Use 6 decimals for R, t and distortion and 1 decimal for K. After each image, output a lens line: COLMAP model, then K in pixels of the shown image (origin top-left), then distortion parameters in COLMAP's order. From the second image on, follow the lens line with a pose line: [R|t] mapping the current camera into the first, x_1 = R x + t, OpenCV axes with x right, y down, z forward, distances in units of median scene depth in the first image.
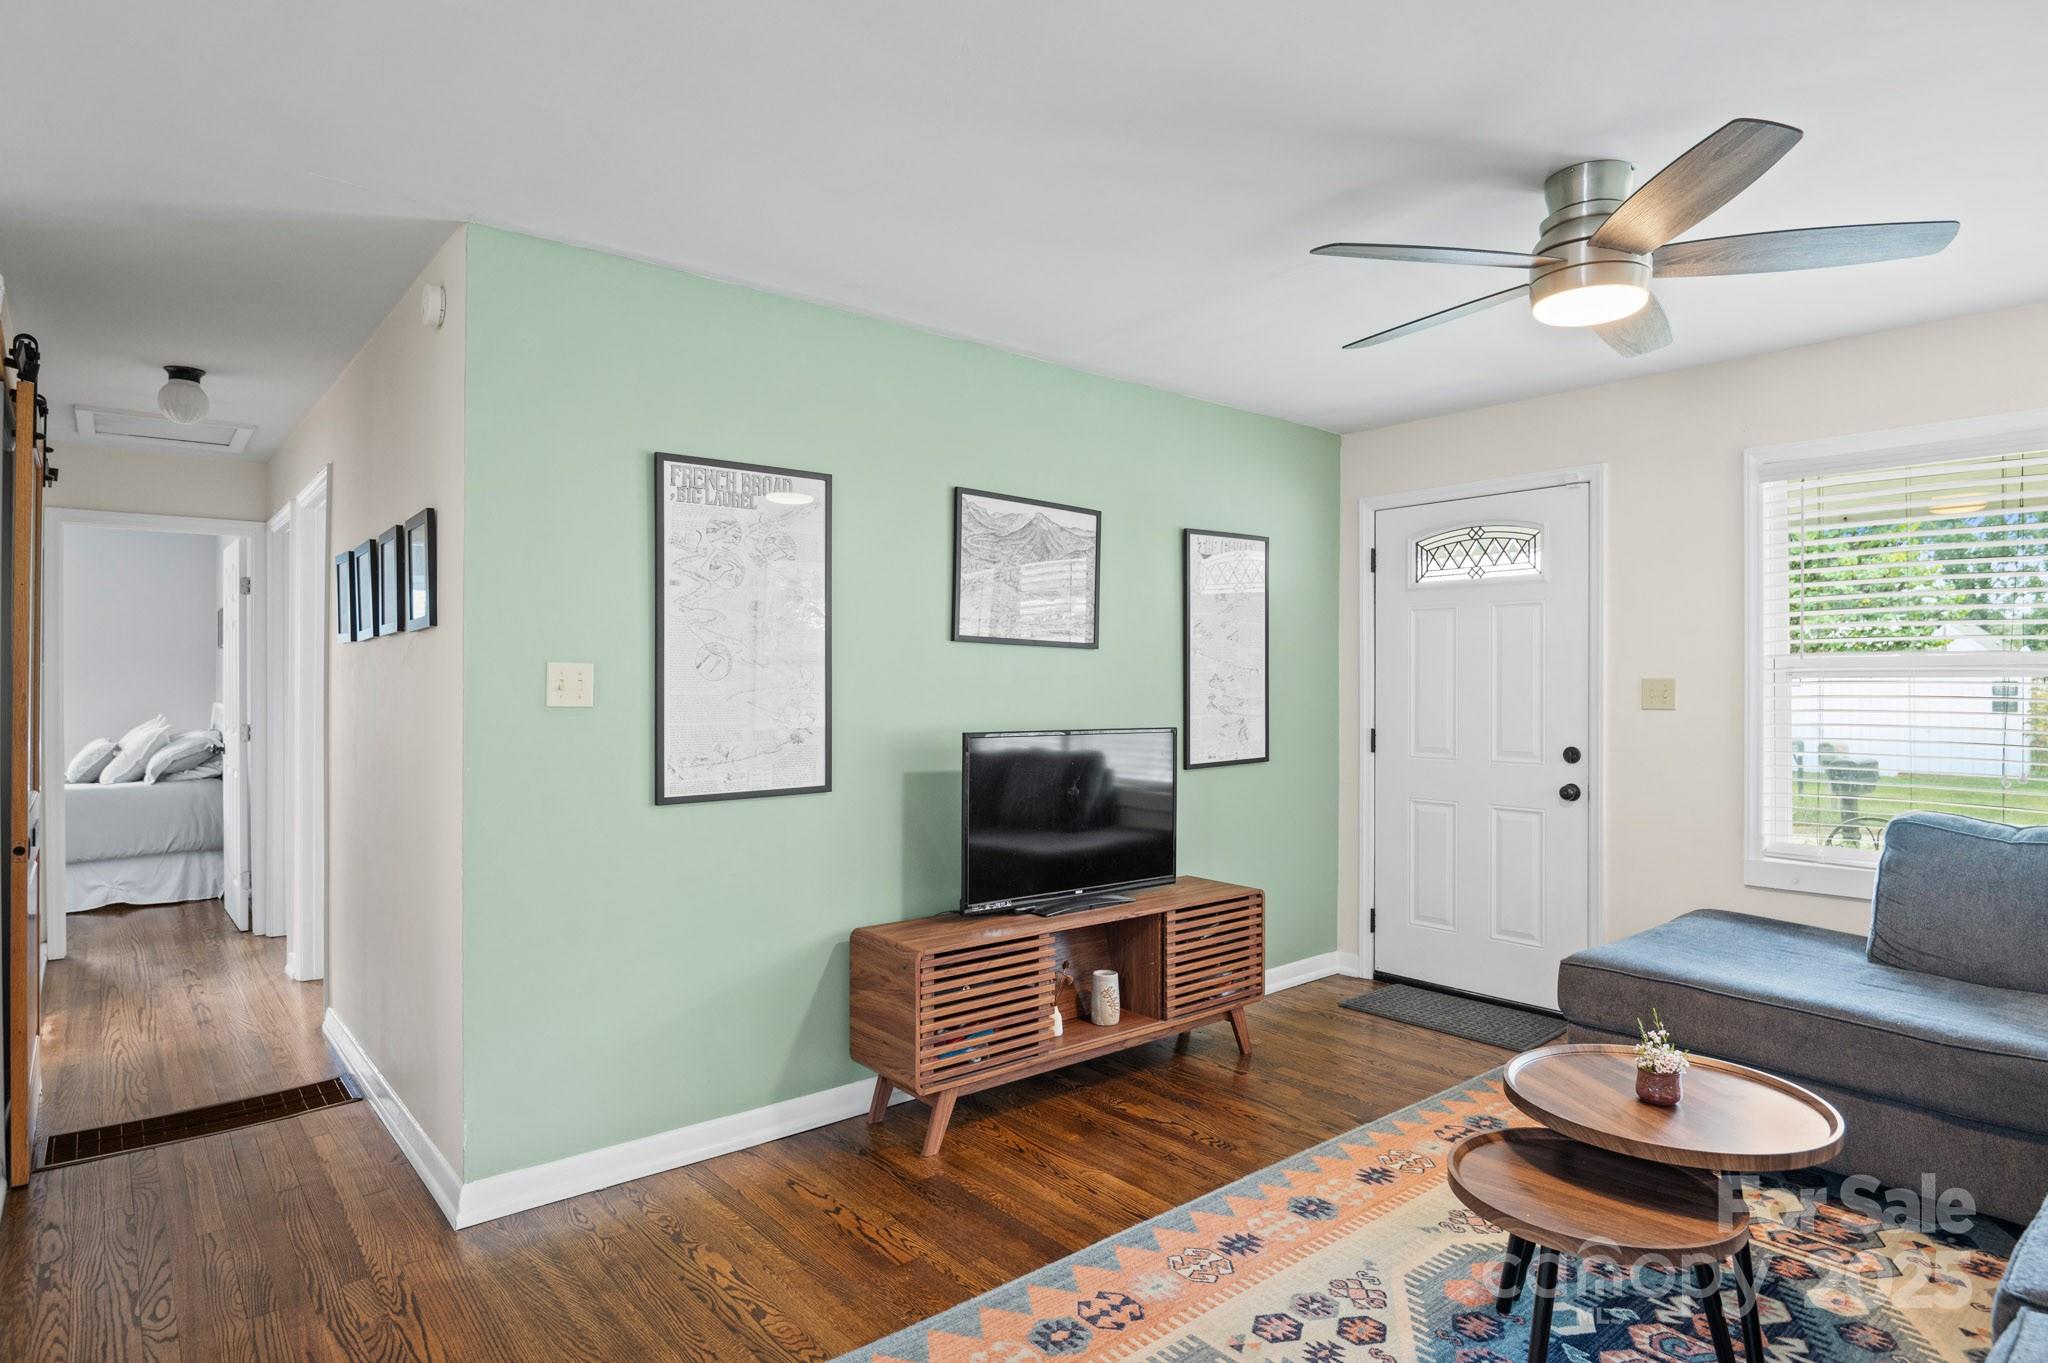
lens RADIAL K [[1102.5, 0, 1109.2], [0, 1102.5, 669.9], [0, 0, 1]] dist [0.000596, -0.014925]
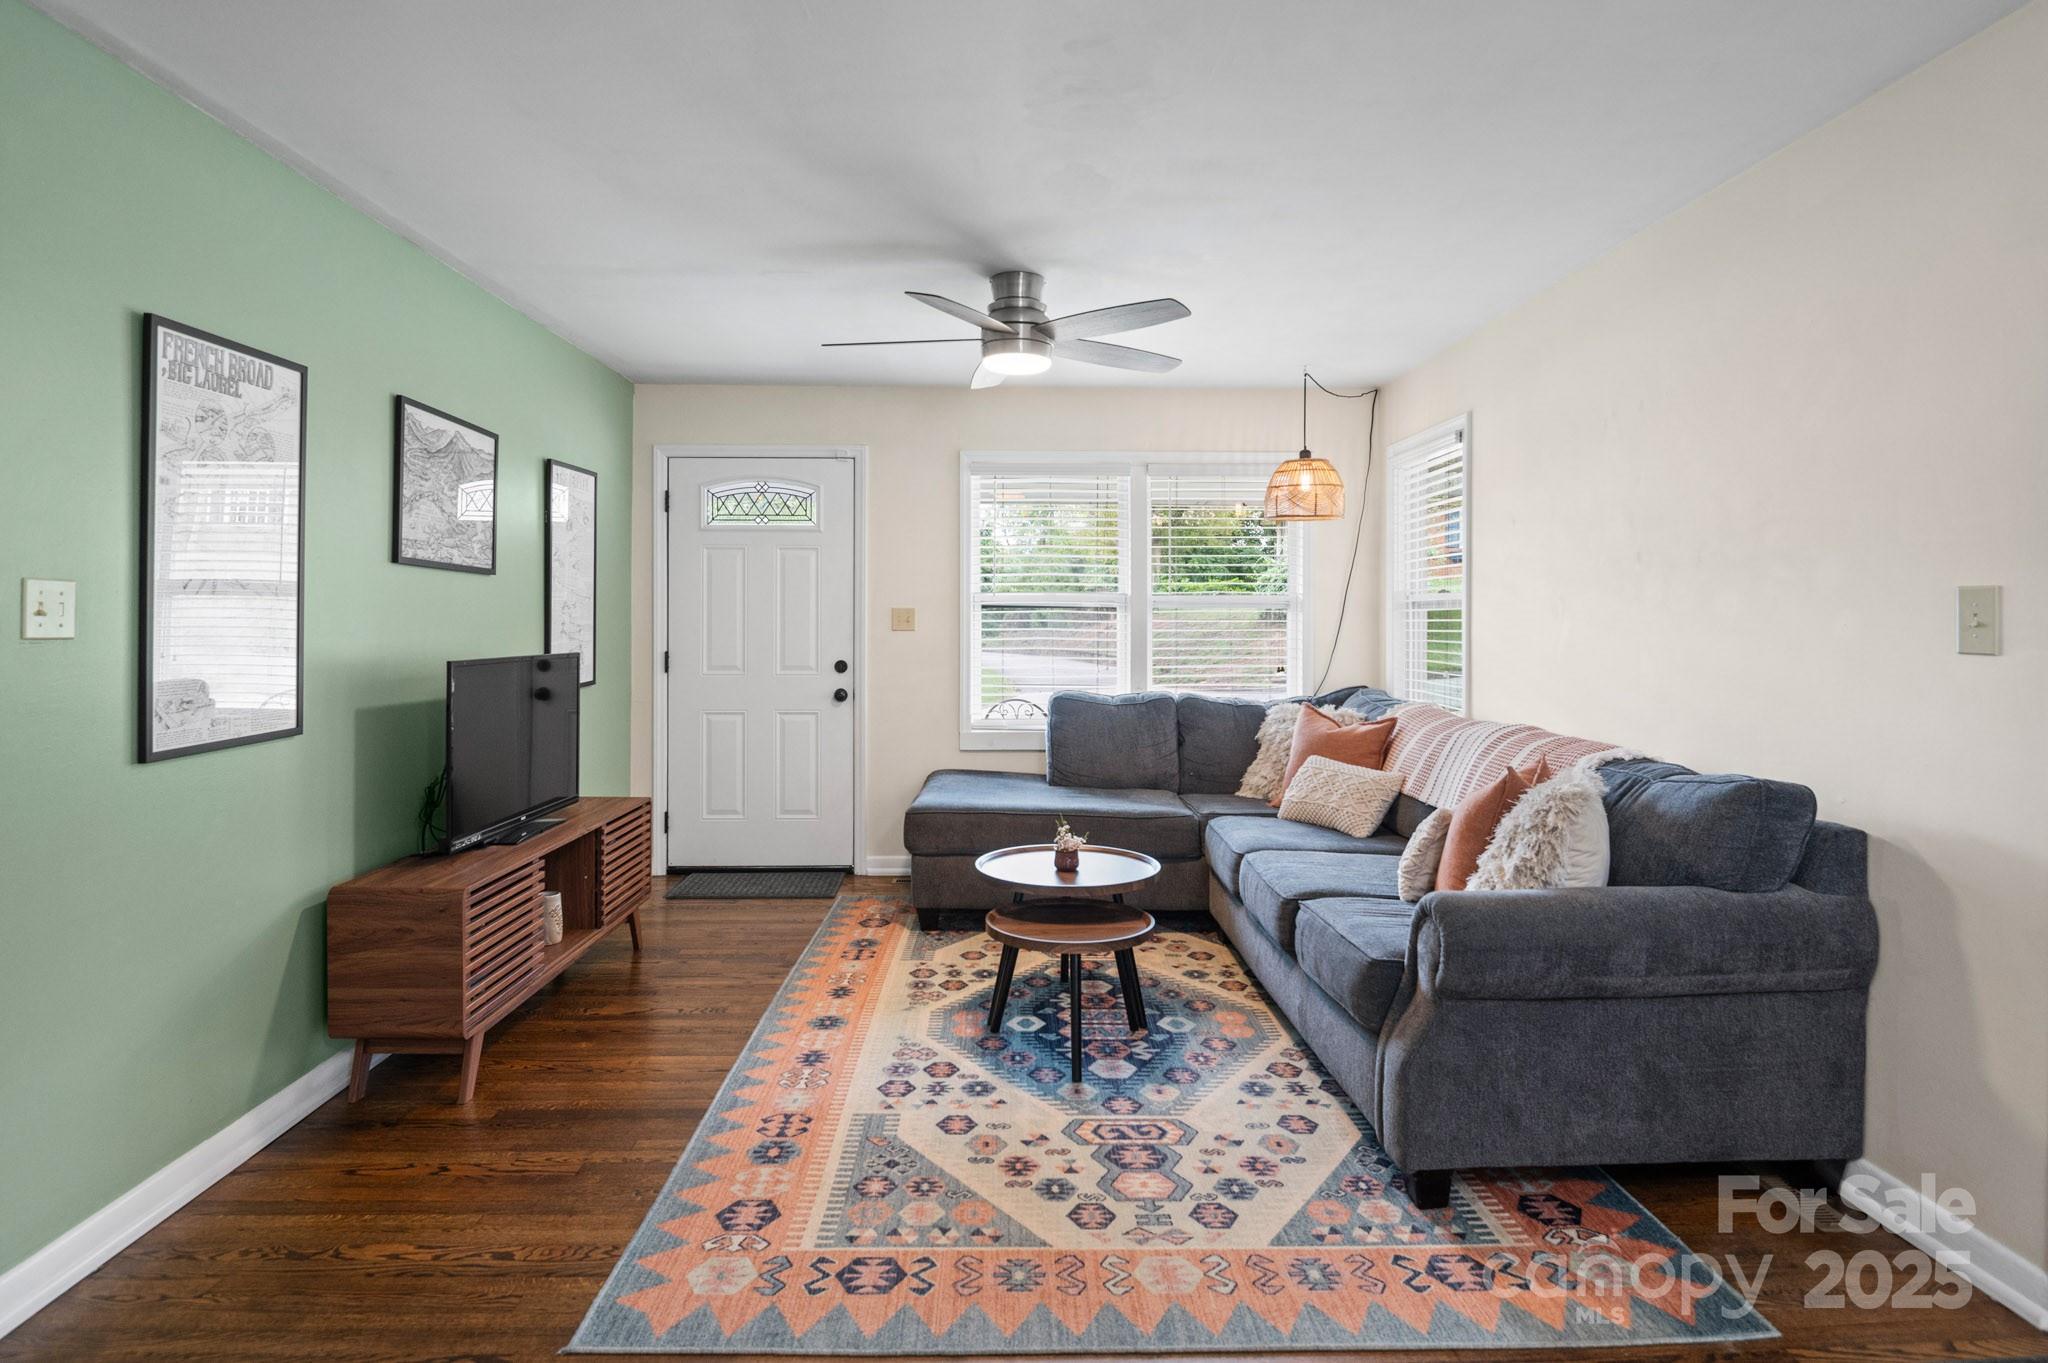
lens RADIAL K [[1066.8, 0, 1027.9], [0, 1066.8, 600.5], [0, 0, 1]] dist [0.042747, -0.033124]
pose [[0.645876, 0.010816, 0.763365, -0.576926], [-0.011778, 0.999922, -0.004203, 0.002975], [-0.763351, -0.006276, 0.645953, 0.023181]]
